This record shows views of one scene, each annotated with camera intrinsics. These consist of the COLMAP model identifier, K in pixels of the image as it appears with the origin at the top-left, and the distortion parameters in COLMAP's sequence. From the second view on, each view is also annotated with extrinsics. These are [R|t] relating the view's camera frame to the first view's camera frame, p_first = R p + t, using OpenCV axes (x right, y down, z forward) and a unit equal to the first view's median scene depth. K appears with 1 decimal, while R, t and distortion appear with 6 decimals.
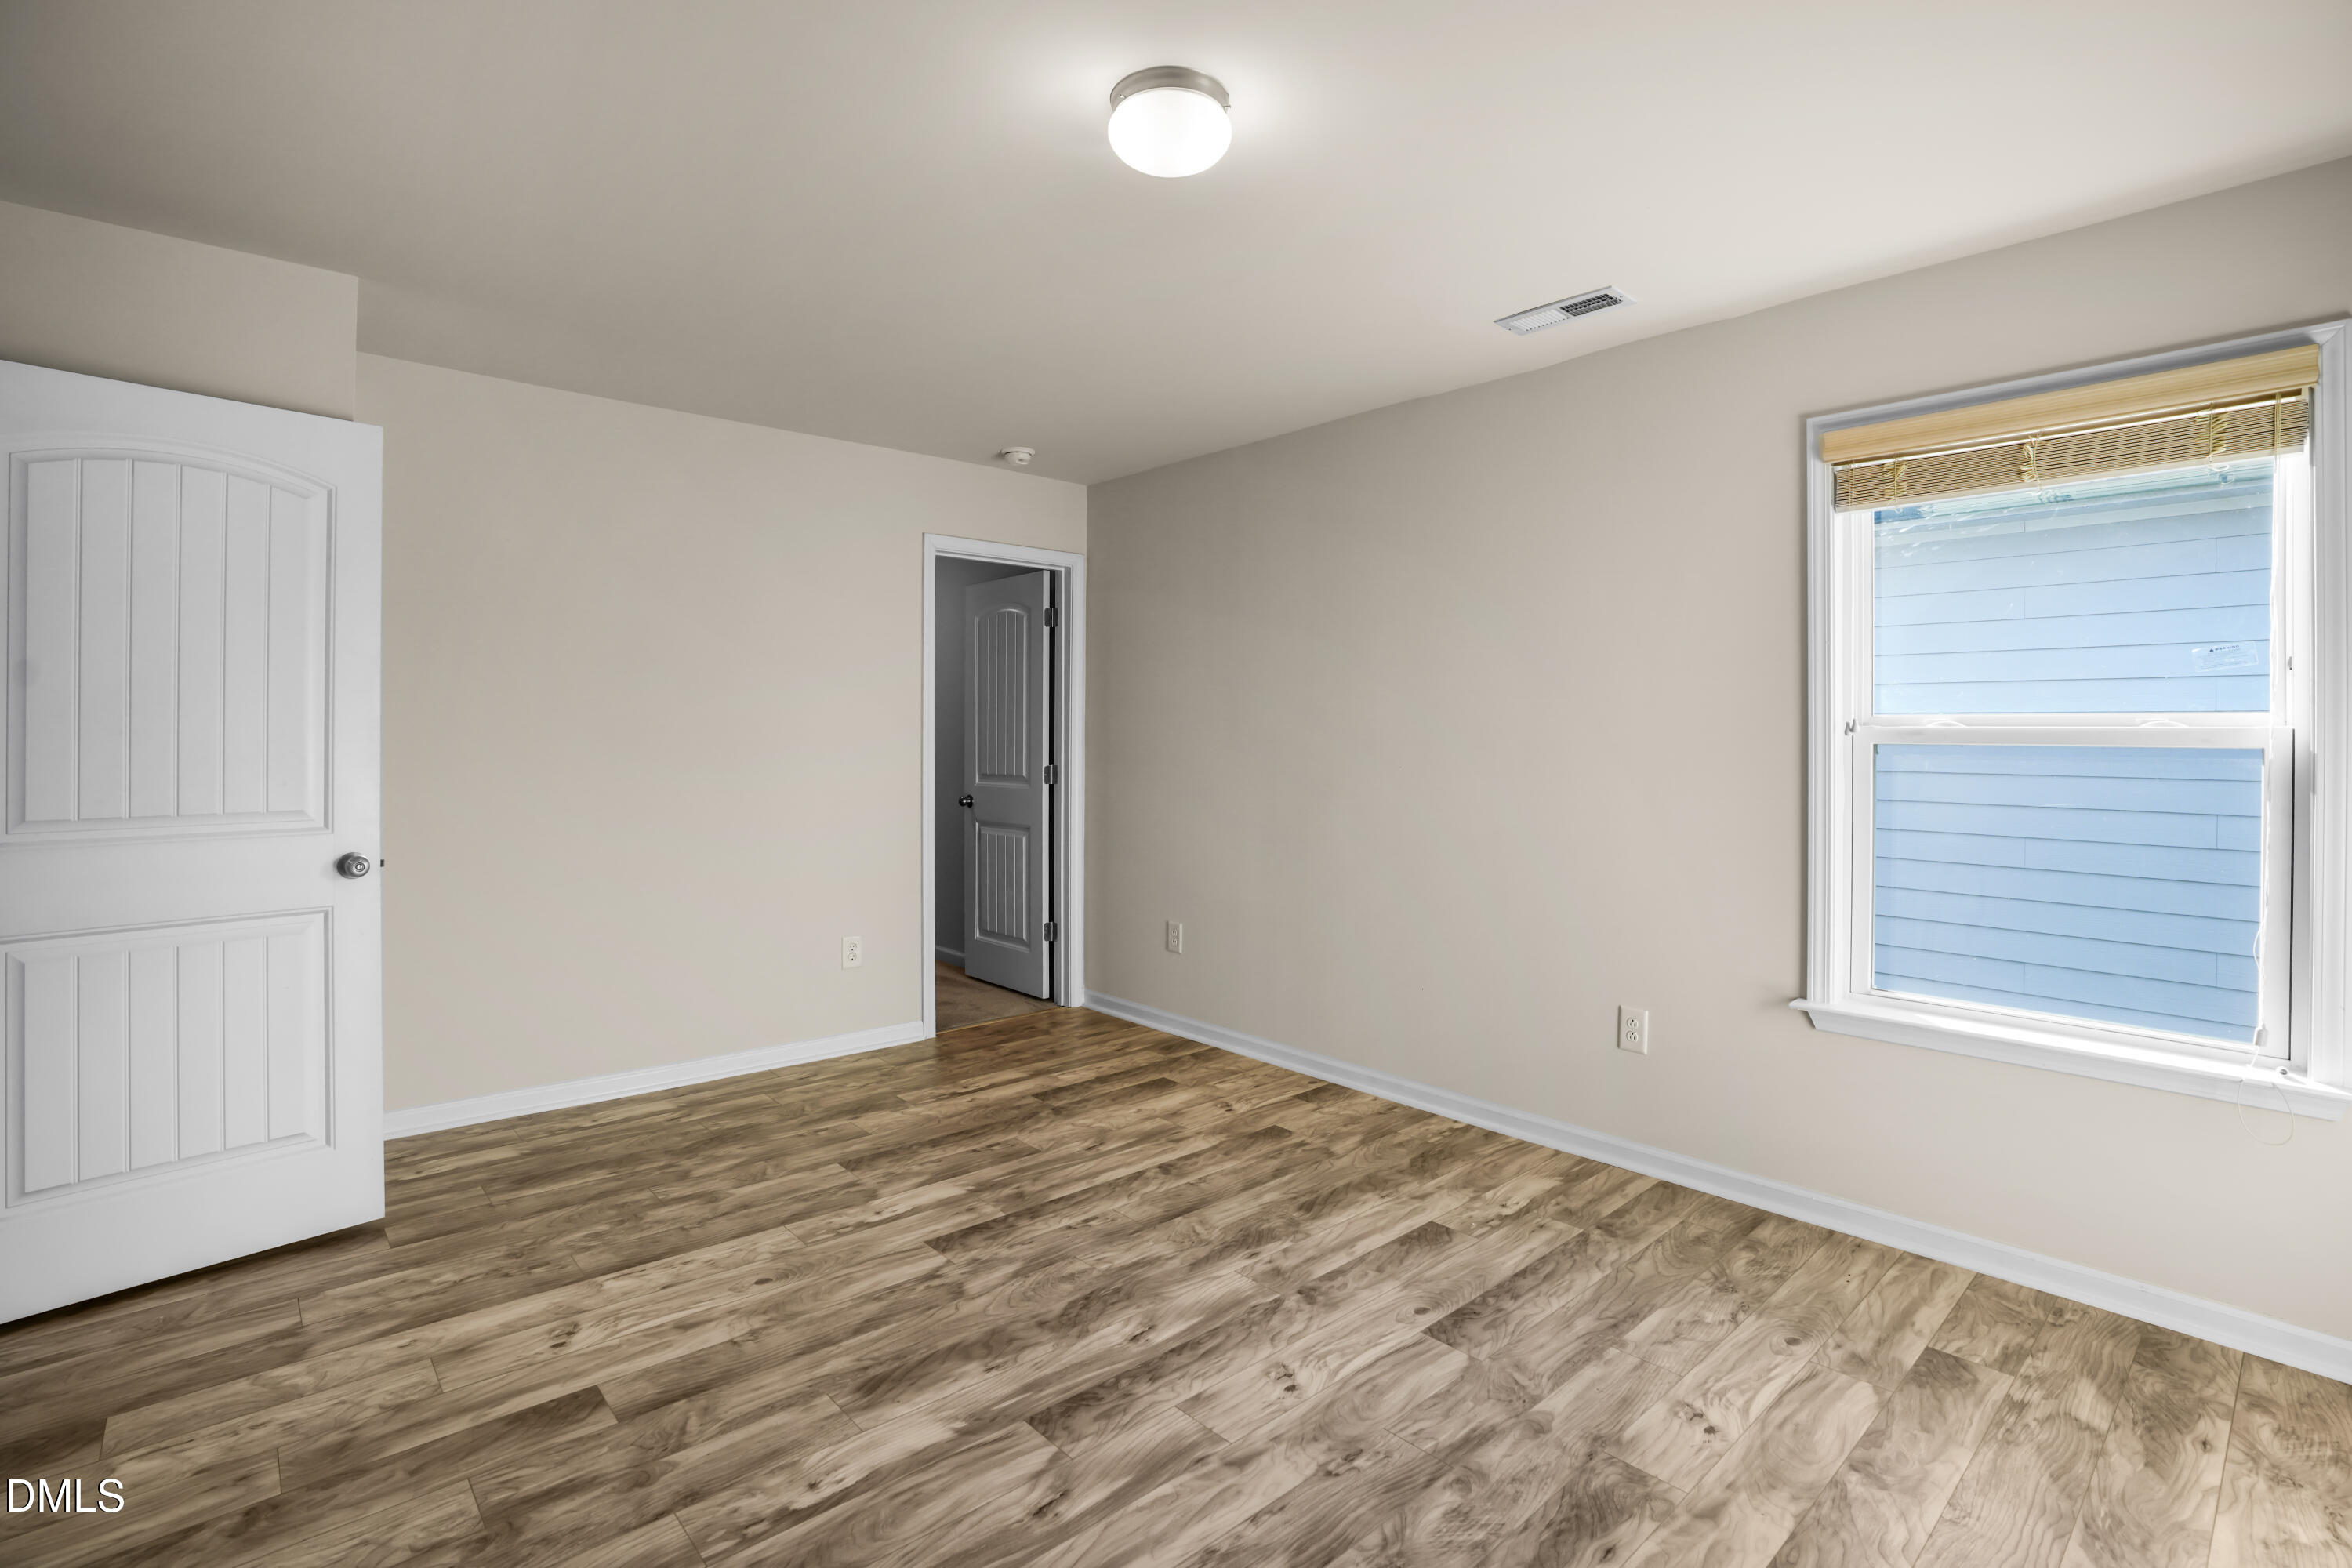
lens RADIAL K [[1096.1, 0, 1178.1], [0, 1096.1, 745.5], [0, 0, 1]] dist [-0.073301, 0.029772]
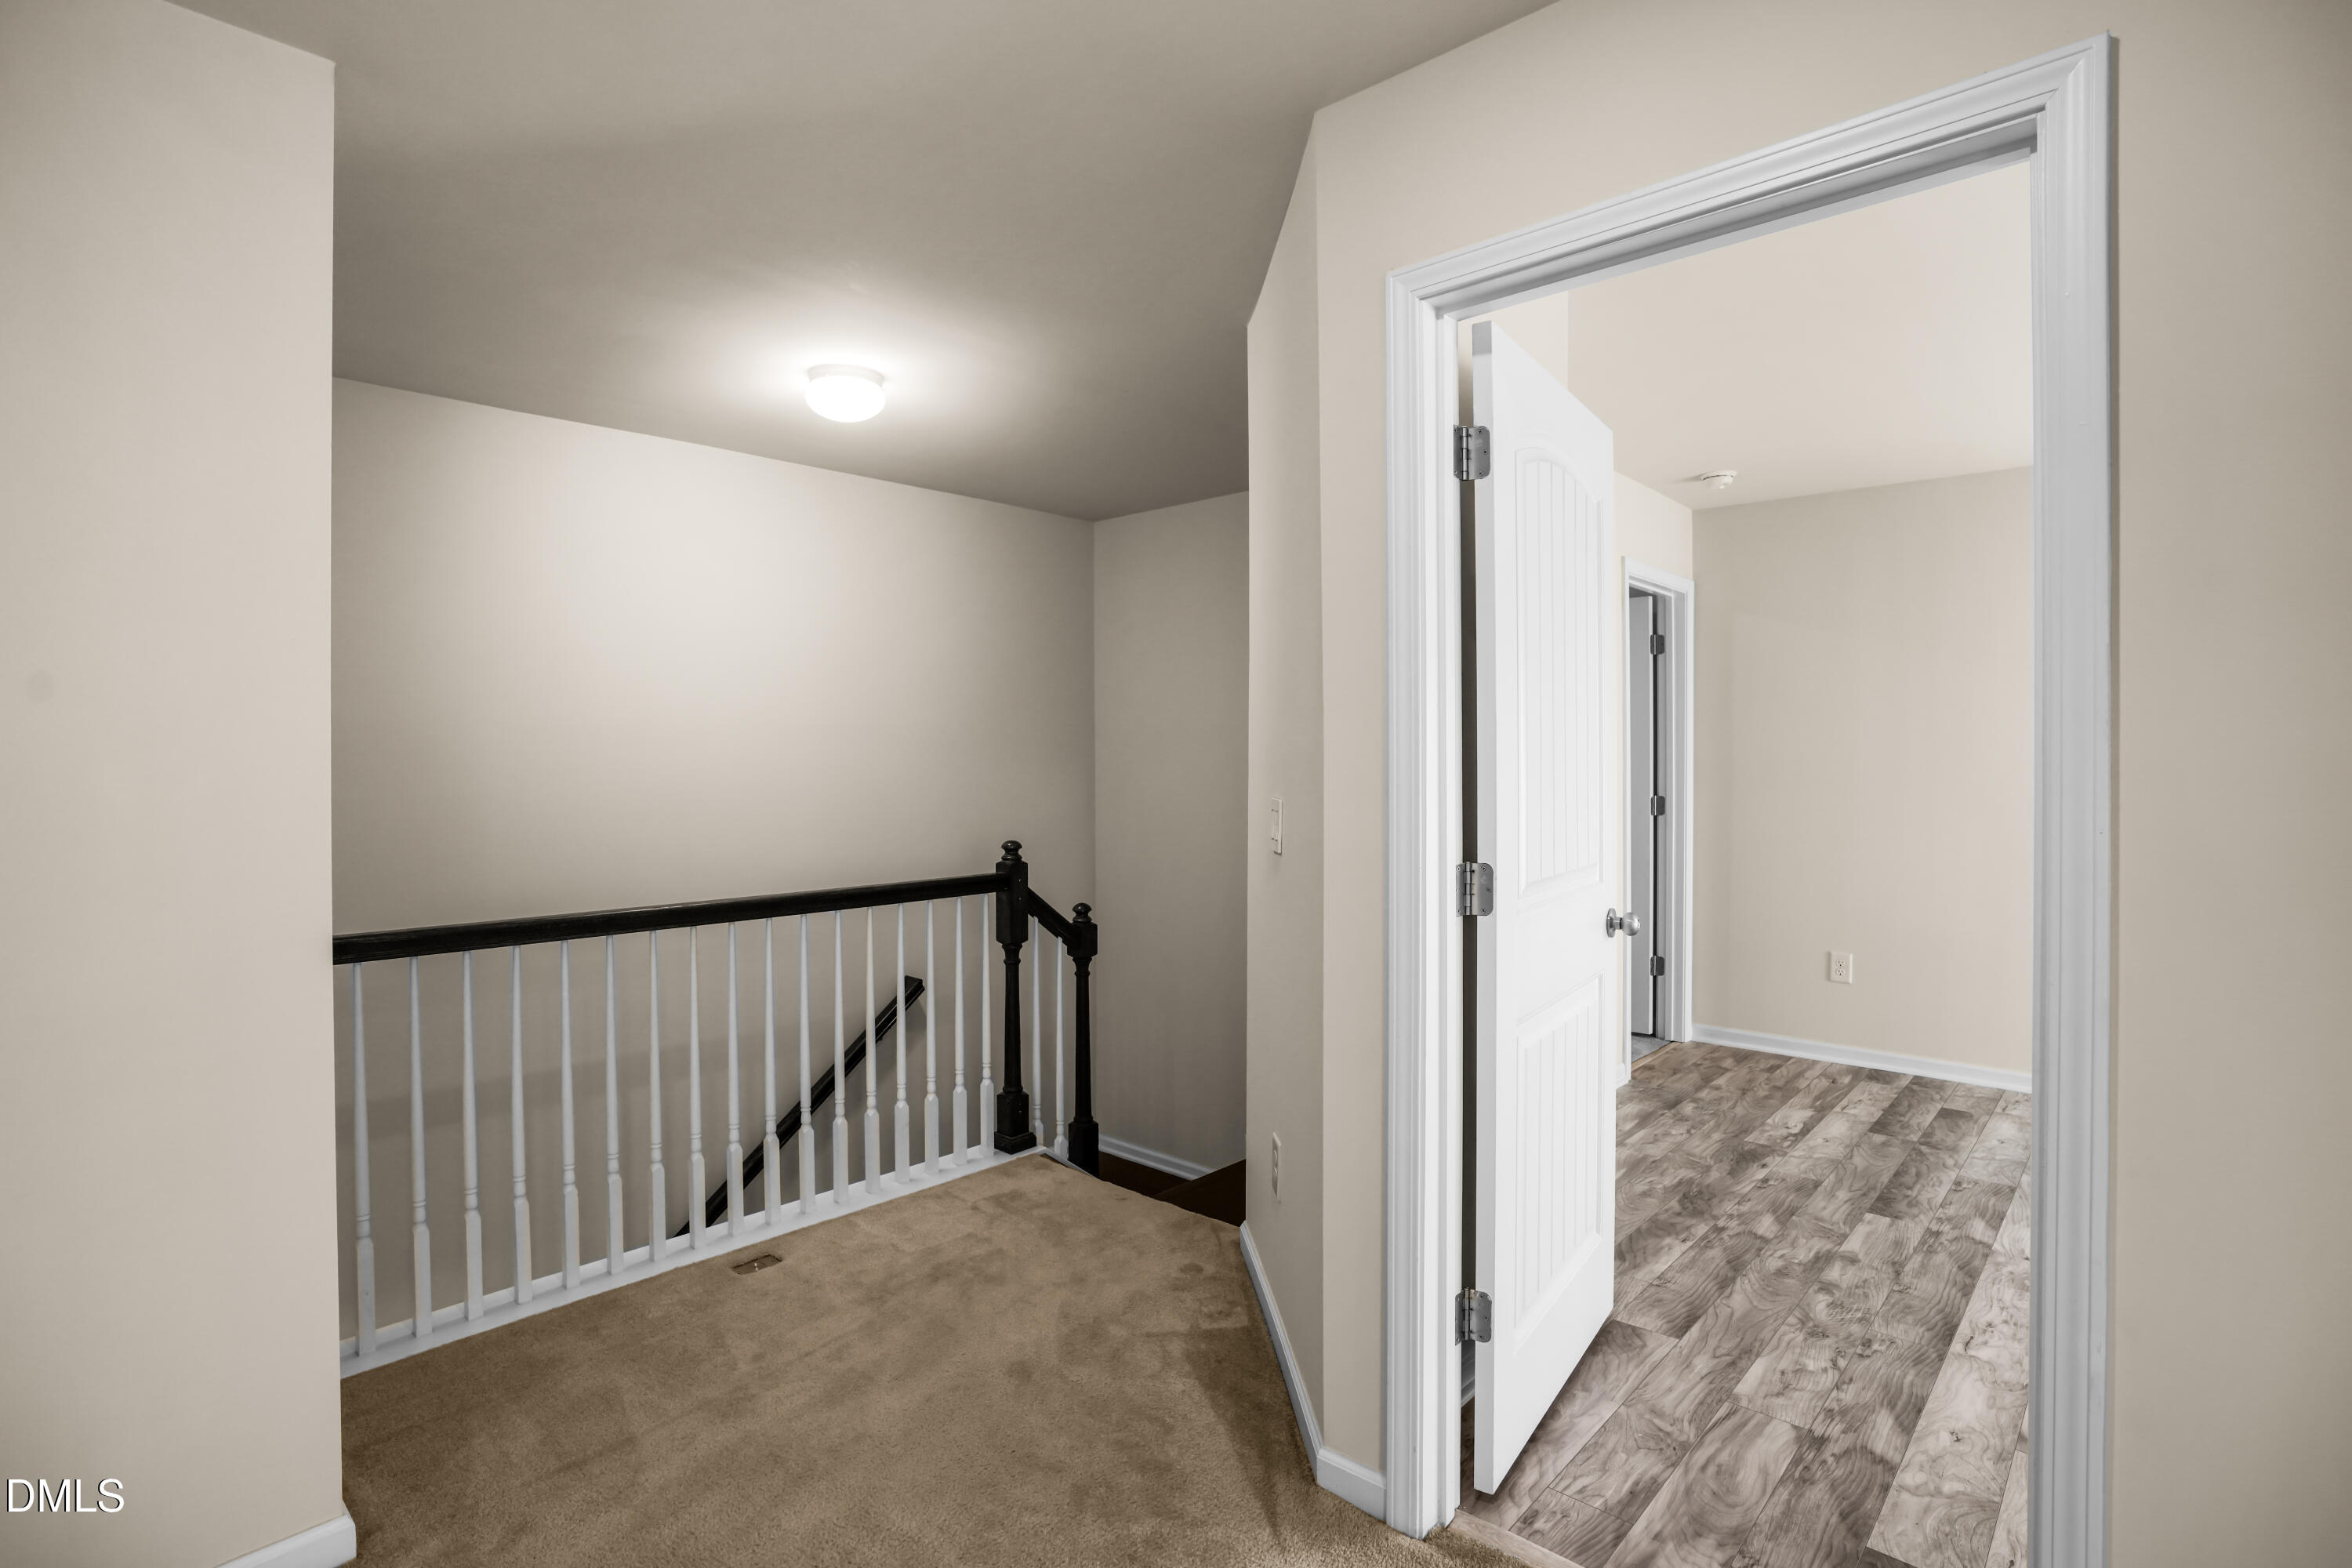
lens RADIAL K [[1141.8, 0, 1184.4], [0, 1141.8, 745.9], [0, 0, 1]] dist [-0.000251, 0.000090]
pose [[0.992935, -0.009267, 0.118294, -0.754132], [0.011911, 0.999694, -0.021666, -0.008778], [-0.118057, 0.022922, 0.992742, 0.040178]]
